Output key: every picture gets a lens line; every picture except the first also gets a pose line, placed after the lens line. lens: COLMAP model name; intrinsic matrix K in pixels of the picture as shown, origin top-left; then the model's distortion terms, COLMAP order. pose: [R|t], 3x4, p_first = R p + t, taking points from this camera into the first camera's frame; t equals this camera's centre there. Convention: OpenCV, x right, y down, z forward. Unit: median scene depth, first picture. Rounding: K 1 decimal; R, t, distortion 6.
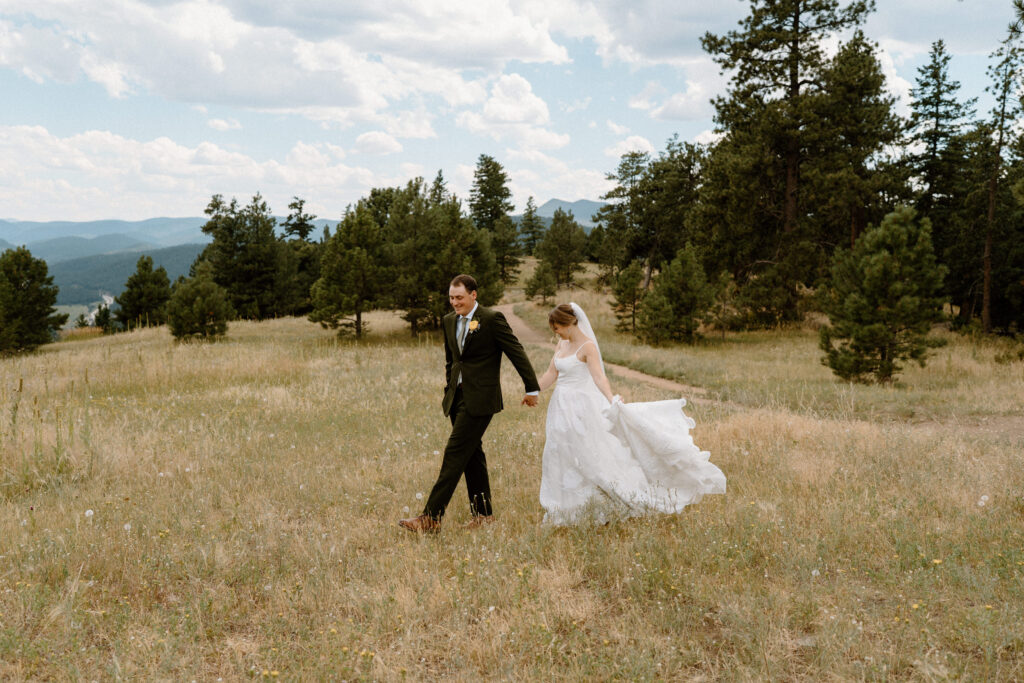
lens RADIAL K [[1015.5, 0, 464.0], [0, 1015.5, 328.7], [0, 0, 1]] dist [-0.007515, 0.000337]
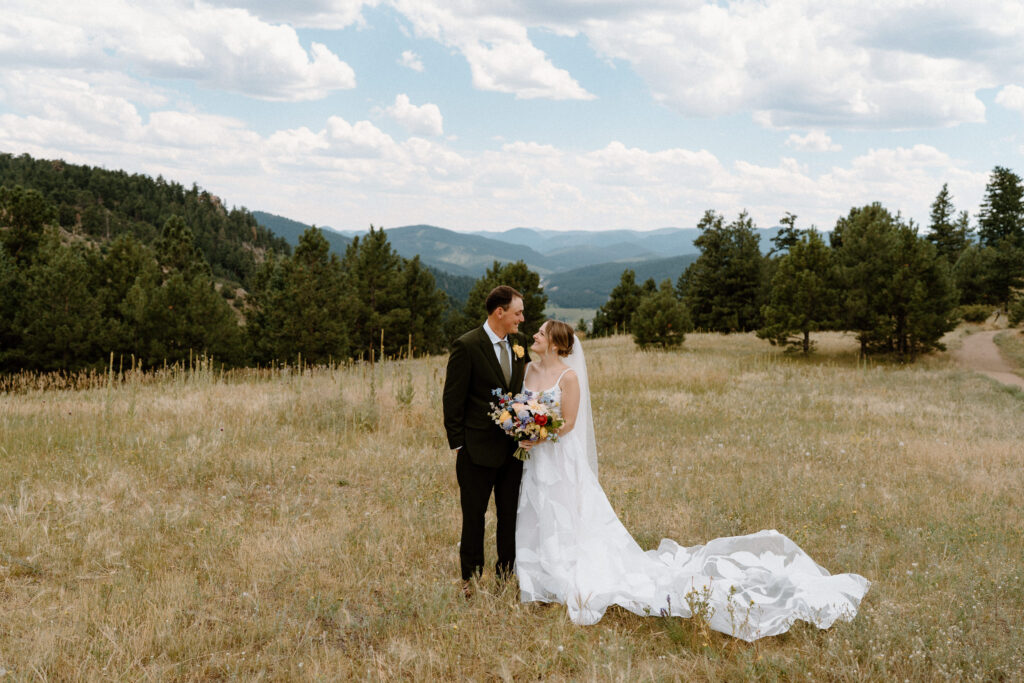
lens RADIAL K [[1011.5, 0, 508.1], [0, 1011.5, 344.1], [0, 0, 1]] dist [0.000882, 0.005098]
pose [[0.901419, 0.057885, -0.429061, 0.055477], [-0.055476, 0.998295, 0.018132, -0.003969], [0.429379, 0.007458, 0.903093, -0.063908]]
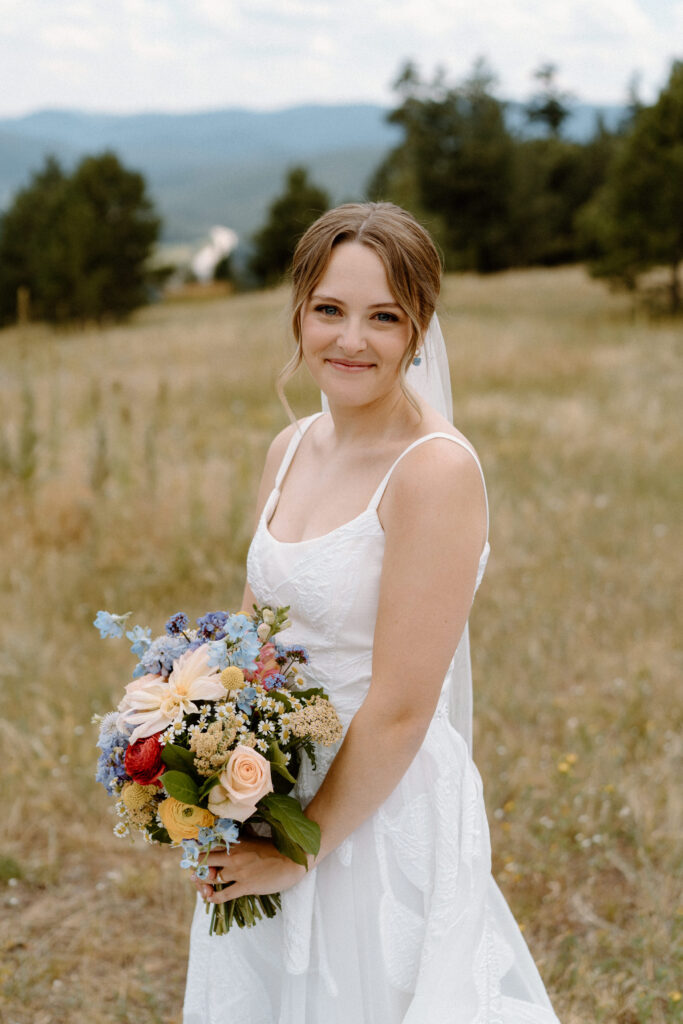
lens RADIAL K [[1737.1, 0, 339.7], [0, 1737.1, 510.4], [0, 0, 1]] dist [-0.059950, -0.185111]
pose [[0.963564, 0.049821, -0.262797, -0.021486], [-0.016742, 0.991807, 0.126643, 0.000063], [0.266954, -0.117629, 0.956504, 0.028921]]
